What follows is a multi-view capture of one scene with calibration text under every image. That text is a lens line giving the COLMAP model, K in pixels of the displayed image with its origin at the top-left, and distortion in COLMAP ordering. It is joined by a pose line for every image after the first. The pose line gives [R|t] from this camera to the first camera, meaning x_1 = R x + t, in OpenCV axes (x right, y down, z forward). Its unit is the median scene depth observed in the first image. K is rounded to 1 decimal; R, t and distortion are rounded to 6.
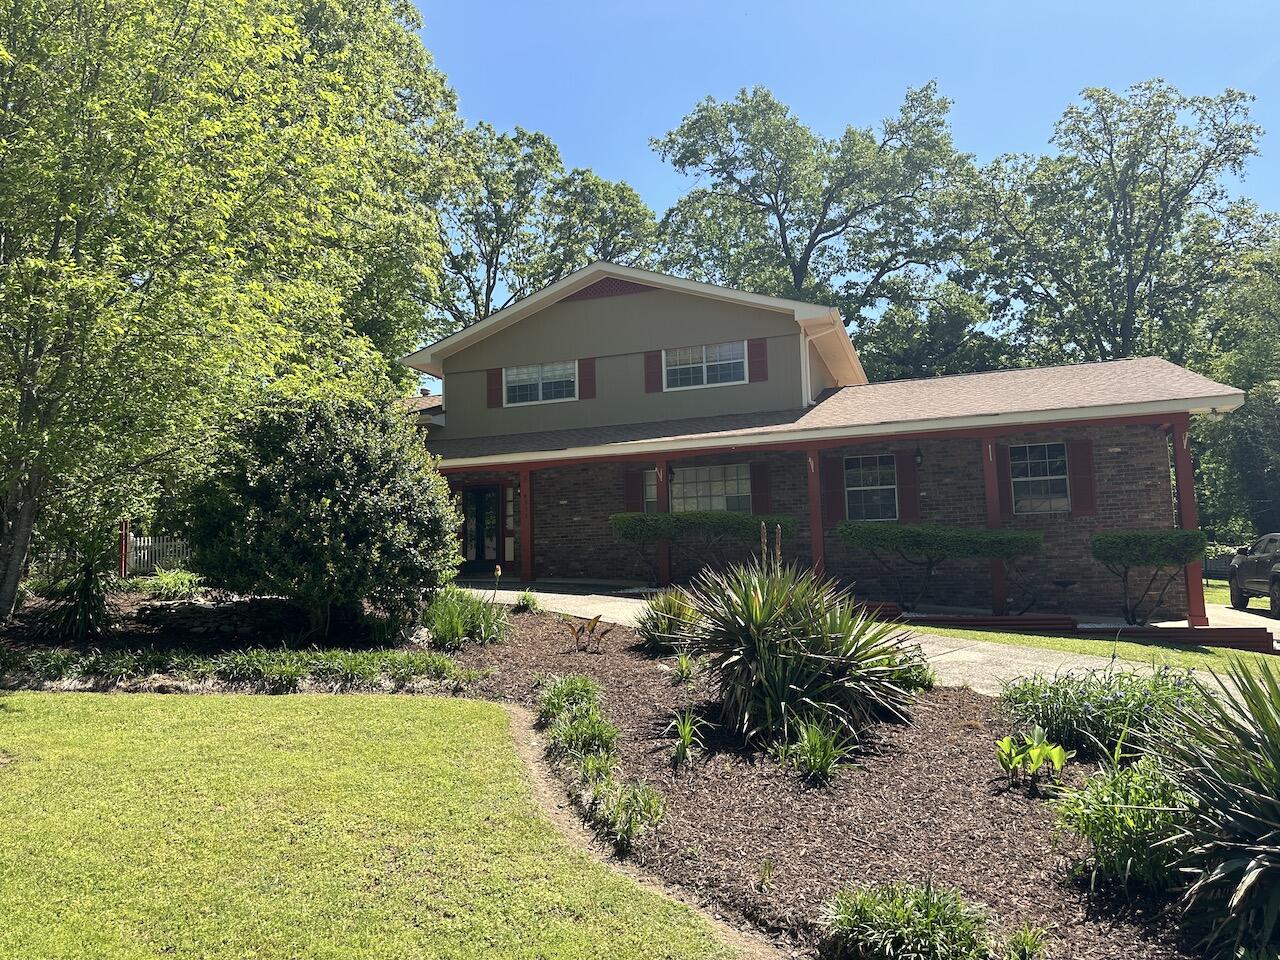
lens RADIAL K [[904.6, 0, 643.3], [0, 904.6, 485.9], [0, 0, 1]] dist [0.049838, -0.056152]
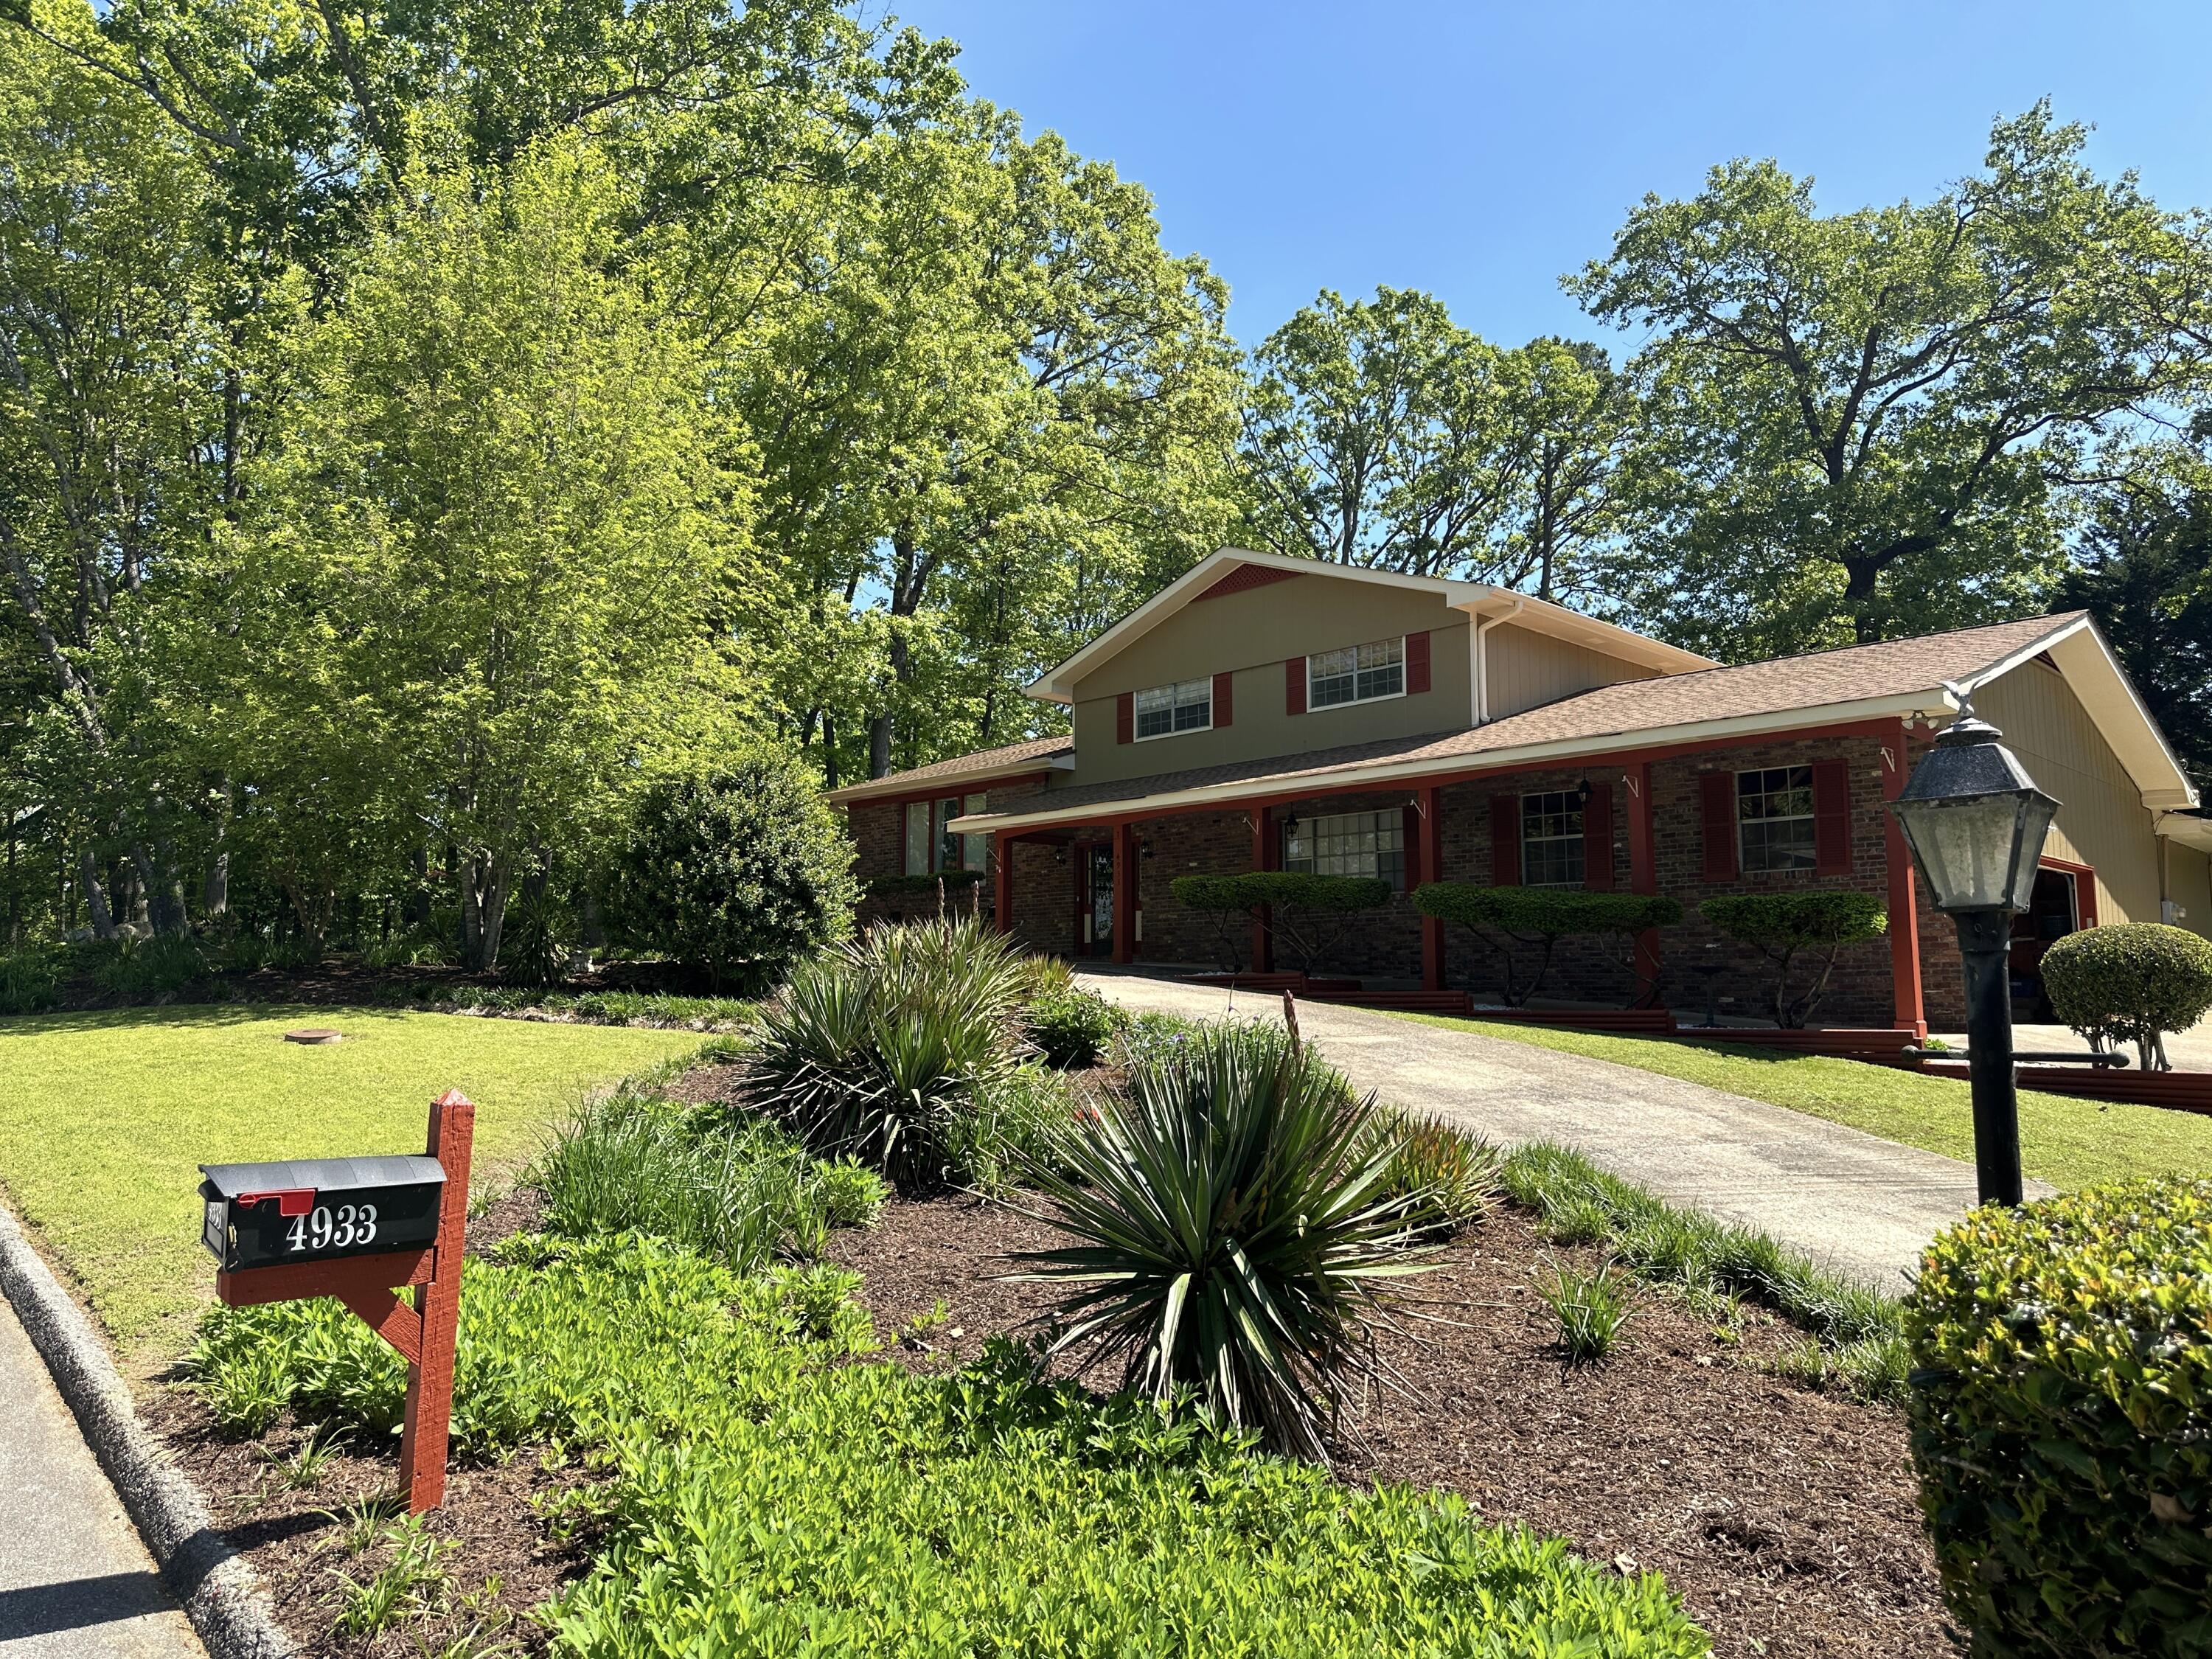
lens RADIAL K [[1563.2, 0, 1097.3], [0, 1563.2, 816.8], [0, 0, 1]] dist [0.049838, -0.056152]
pose [[0.894452, -0.026912, -0.446353, 0.426502], [0.019647, 0.999589, -0.020898, 0.004110], [0.446731, 0.009922, 0.894613, -0.213316]]
